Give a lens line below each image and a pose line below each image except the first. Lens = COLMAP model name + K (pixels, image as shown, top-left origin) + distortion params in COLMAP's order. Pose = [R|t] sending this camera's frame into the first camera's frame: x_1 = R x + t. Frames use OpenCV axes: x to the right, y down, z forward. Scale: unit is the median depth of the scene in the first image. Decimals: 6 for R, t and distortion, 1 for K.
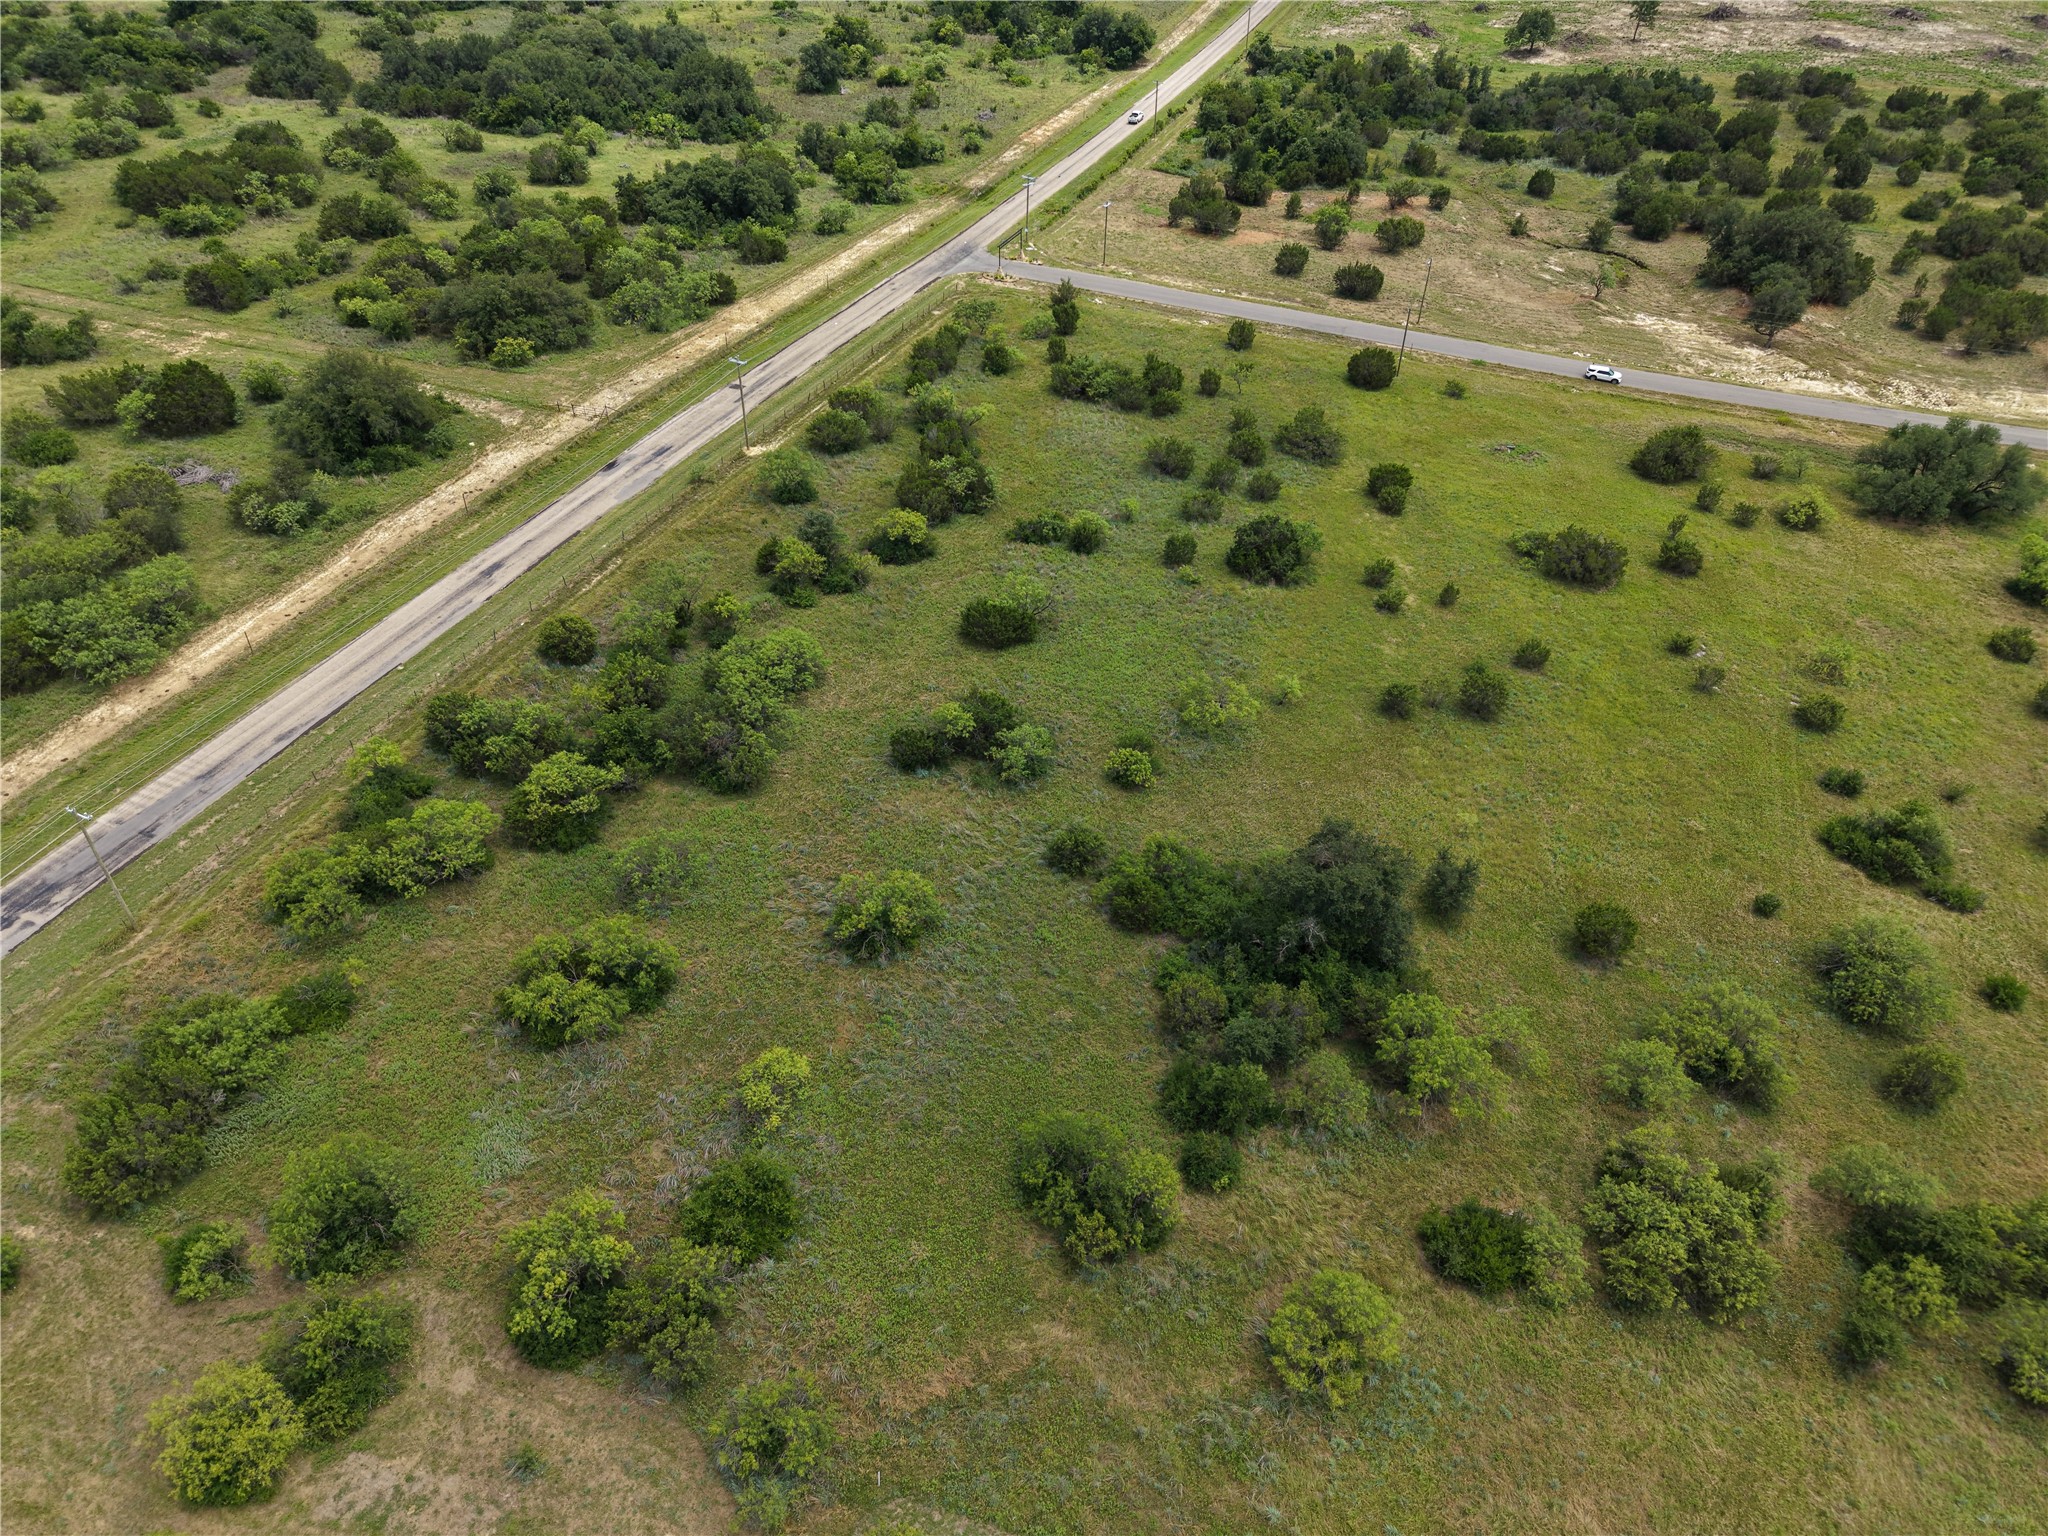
lens RADIAL K [[1371.8, 0, 1027.5], [0, 1371.8, 775.7], [0, 0, 1]] dist [0.014076, -0.011192]
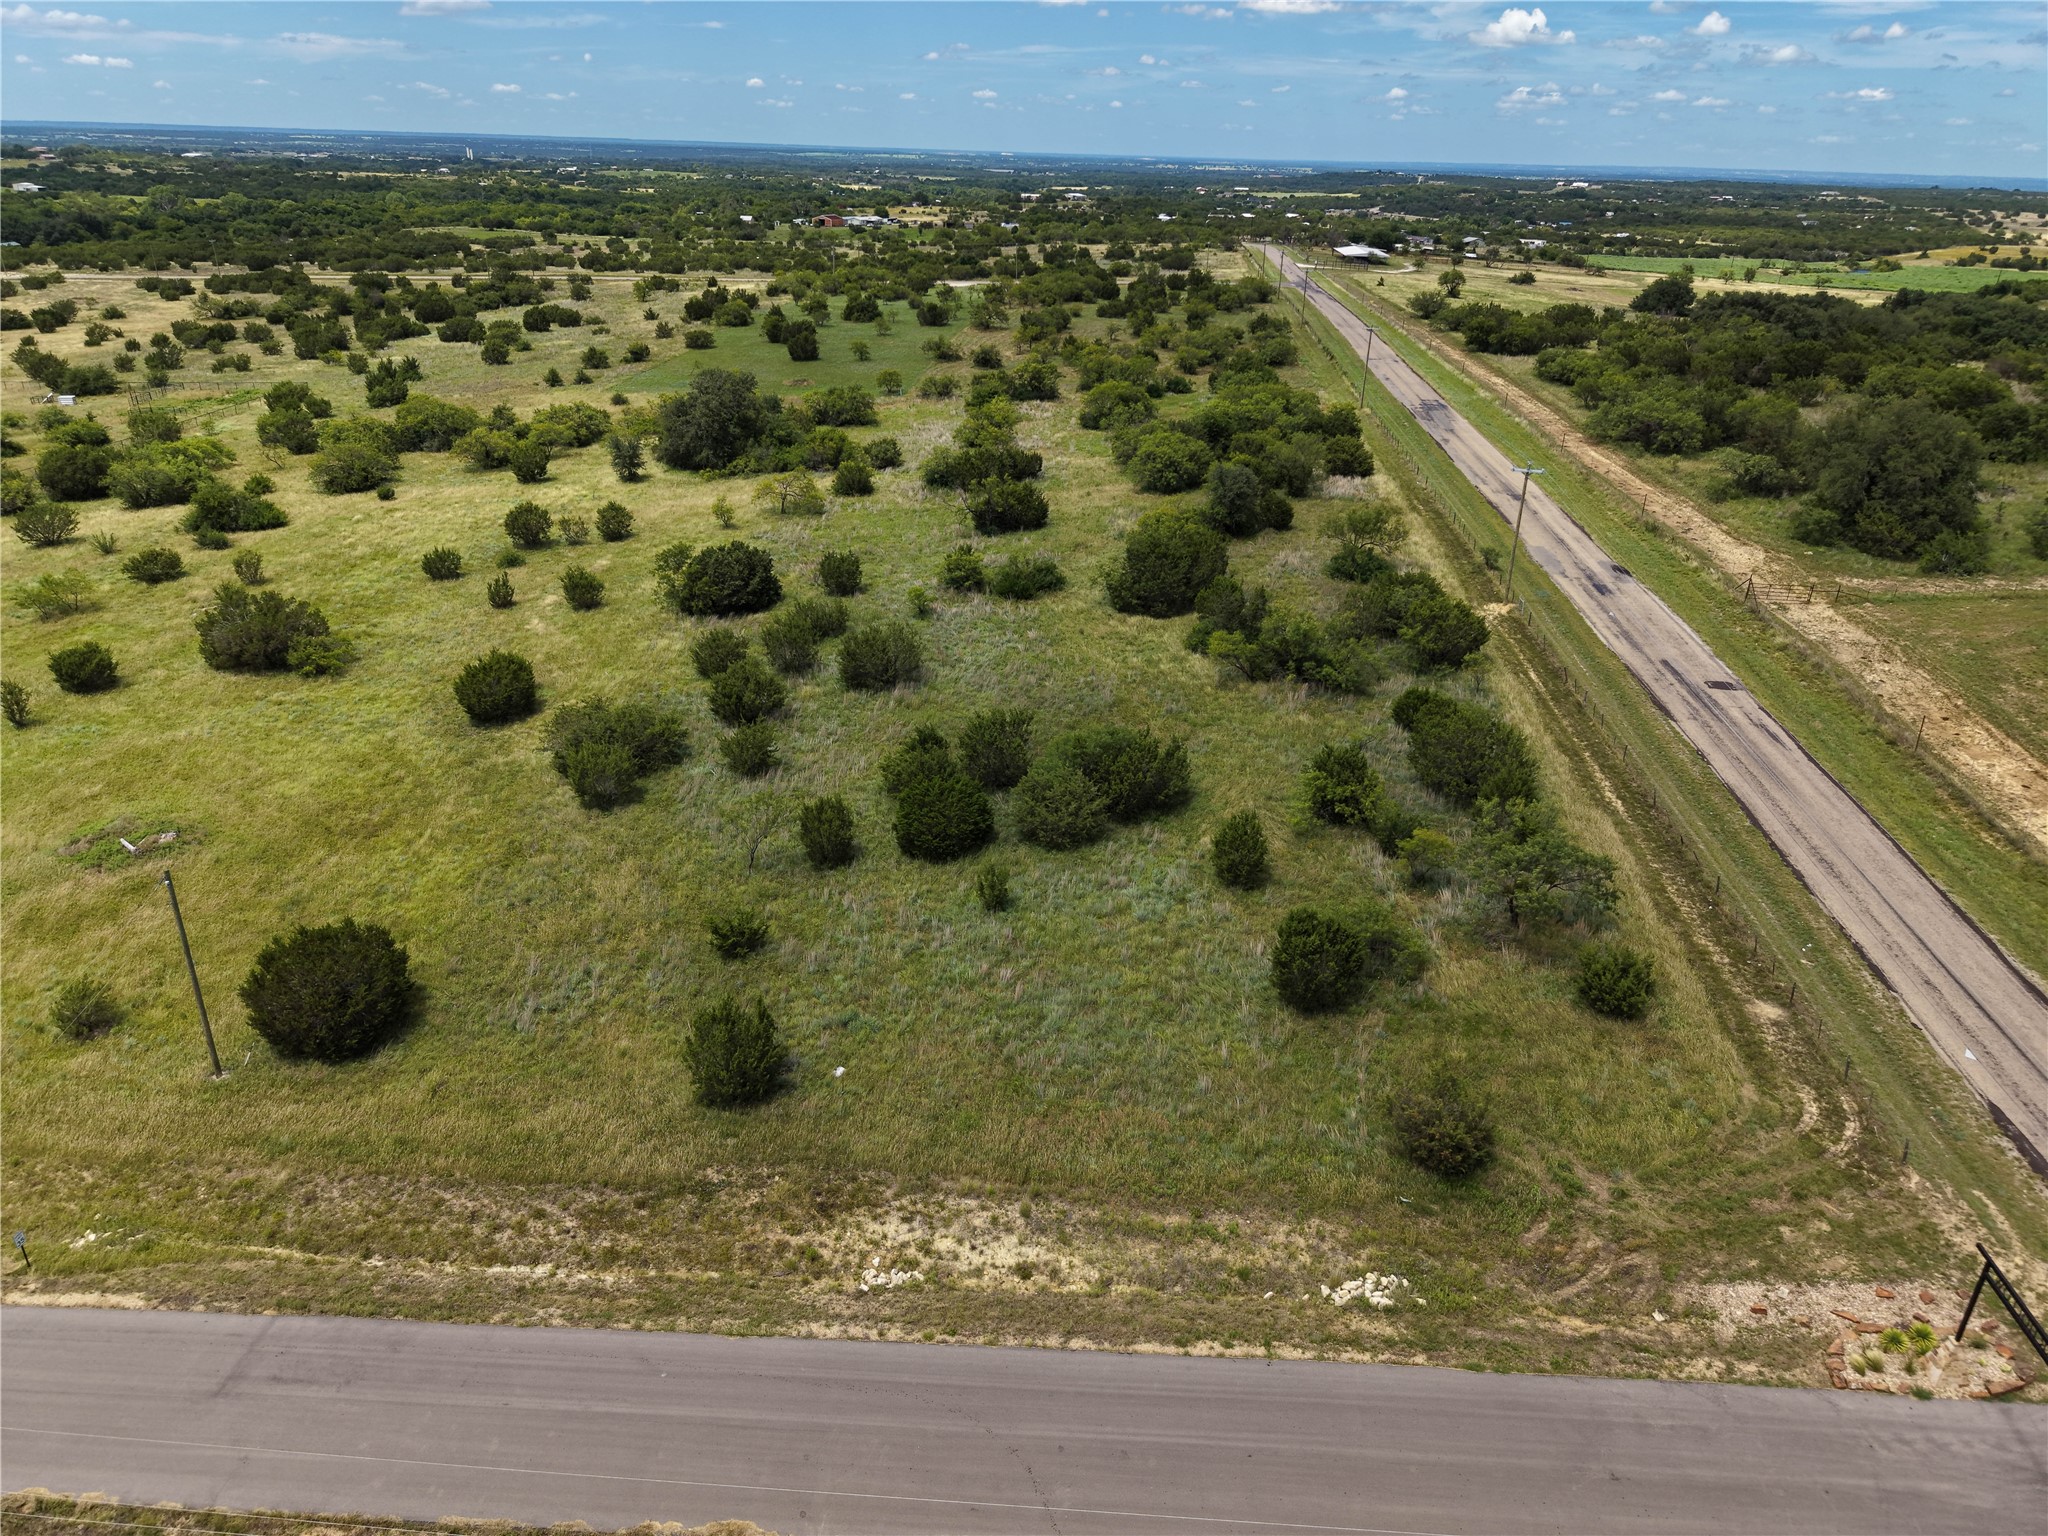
lens RADIAL K [[1371.8, 0, 1027.5], [0, 1371.8, 775.7], [0, 0, 1]] dist [0.014076, -0.011192]
pose [[-0.961309, 0.092521, -0.259472, 0.232546], [-0.190123, 0.458781, 0.867970, -0.850730], [0.199346, 0.883719, -0.423440, 1.514943]]
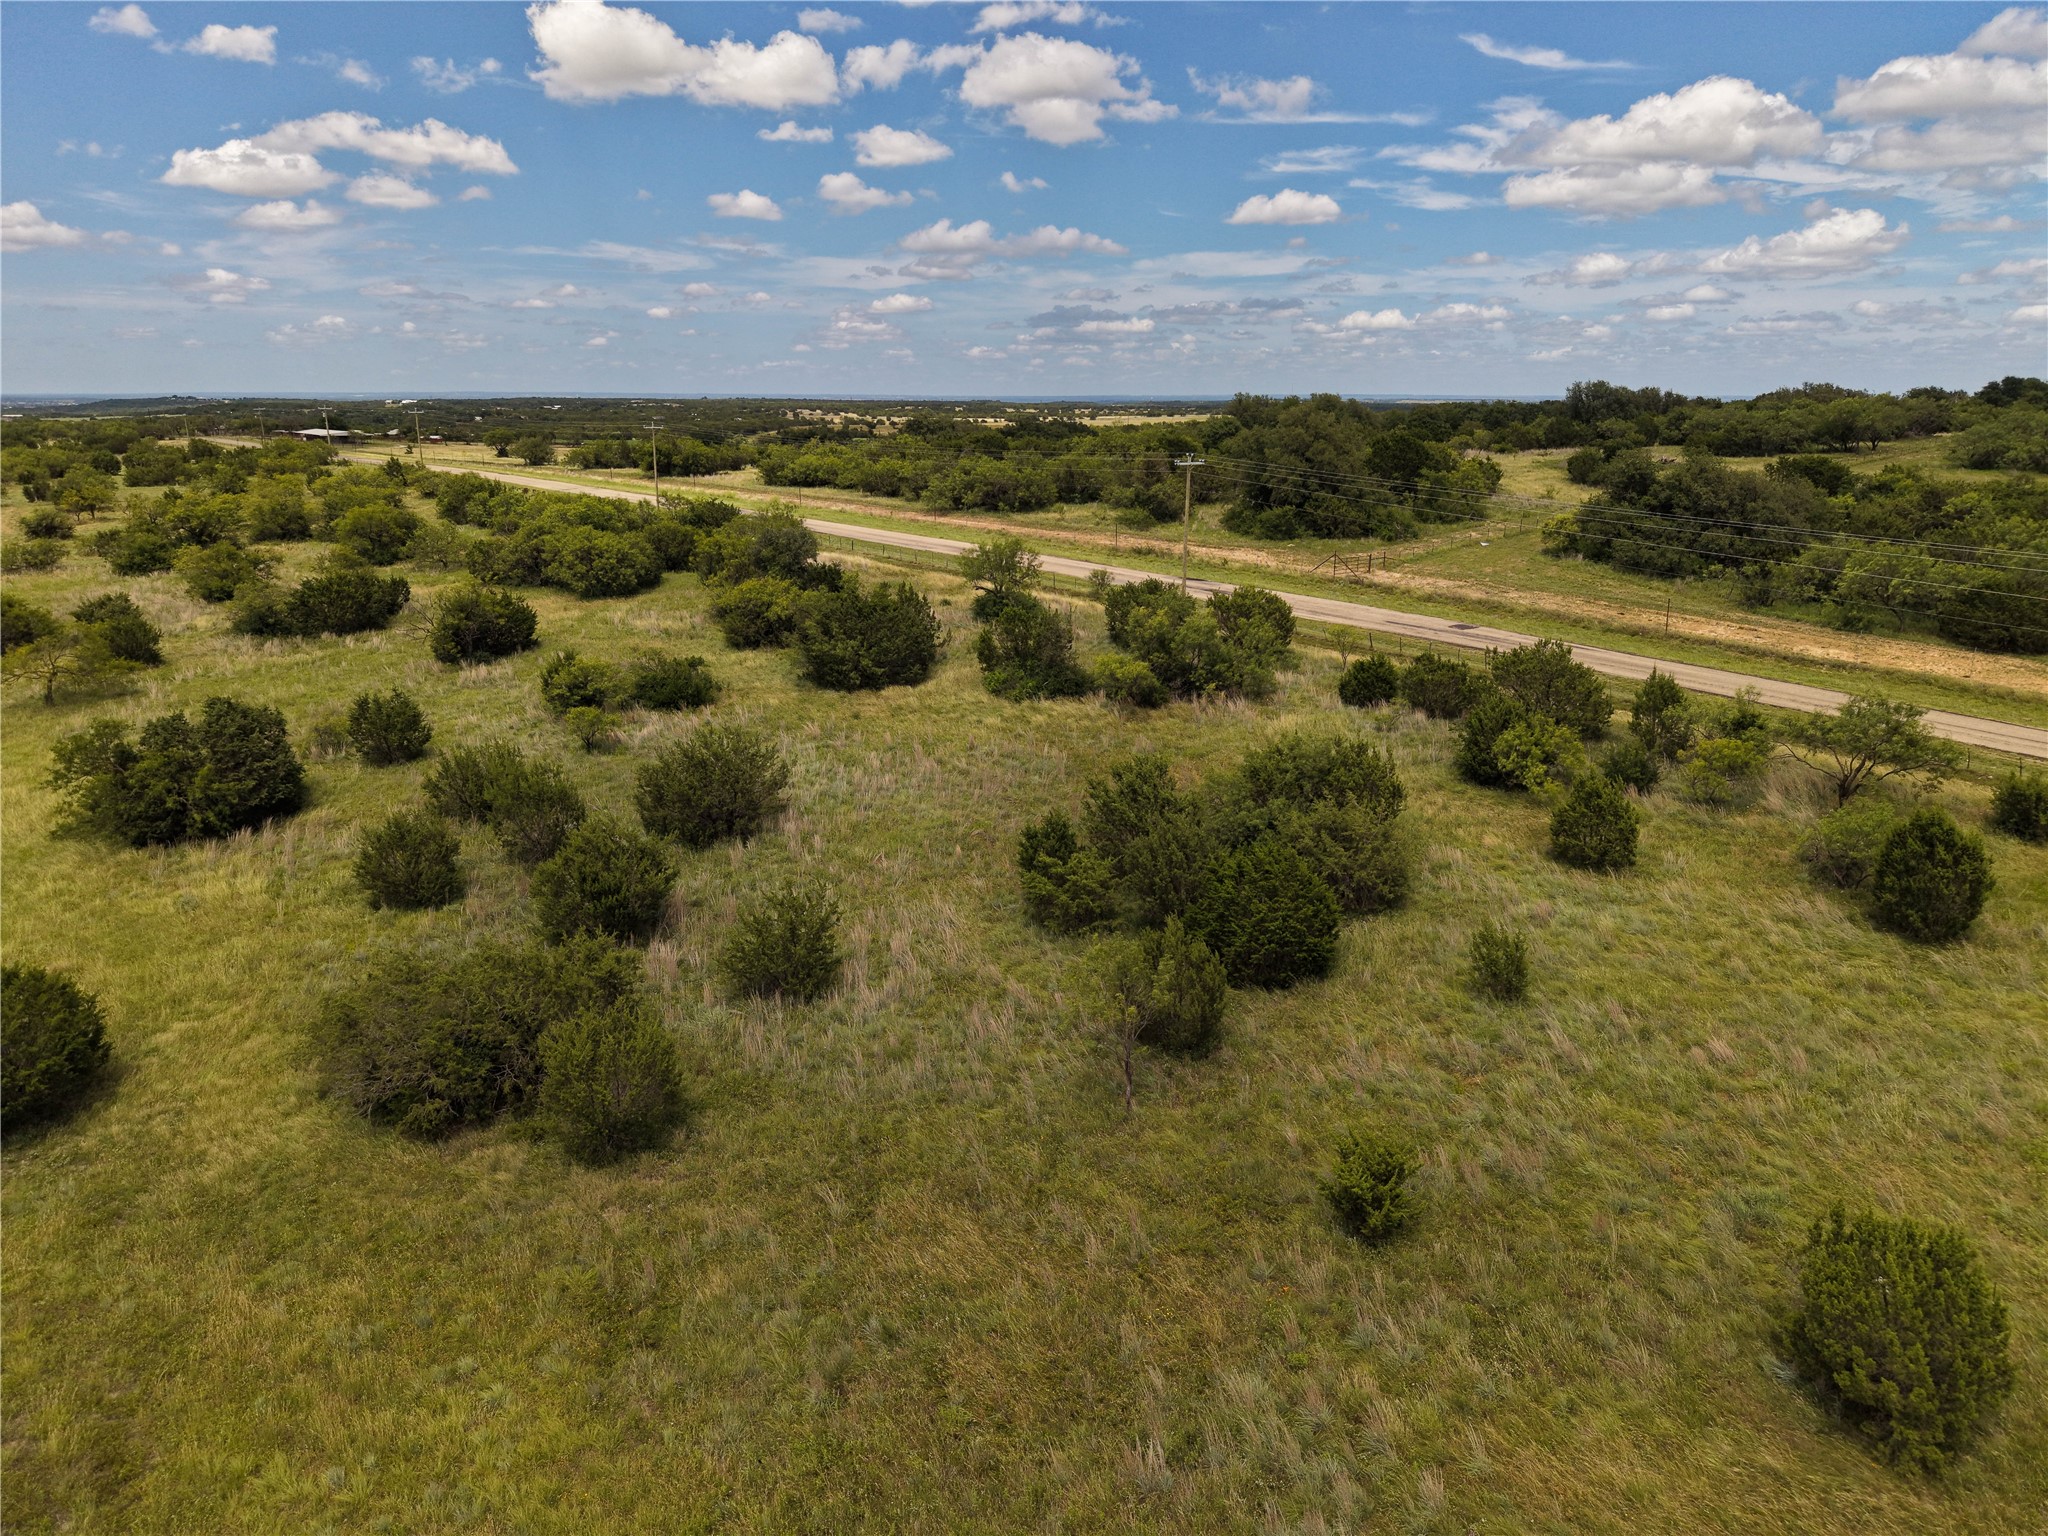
lens RADIAL K [[1371.8, 0, 1027.5], [0, 1371.8, 775.7], [0, 0, 1]] dist [0.014076, -0.011192]
pose [[-0.486608, 0.232889, -0.842007, 0.417898], [-0.544910, 0.672437, 0.500900, -0.529125], [0.682851, 0.702560, -0.200310, 1.301647]]
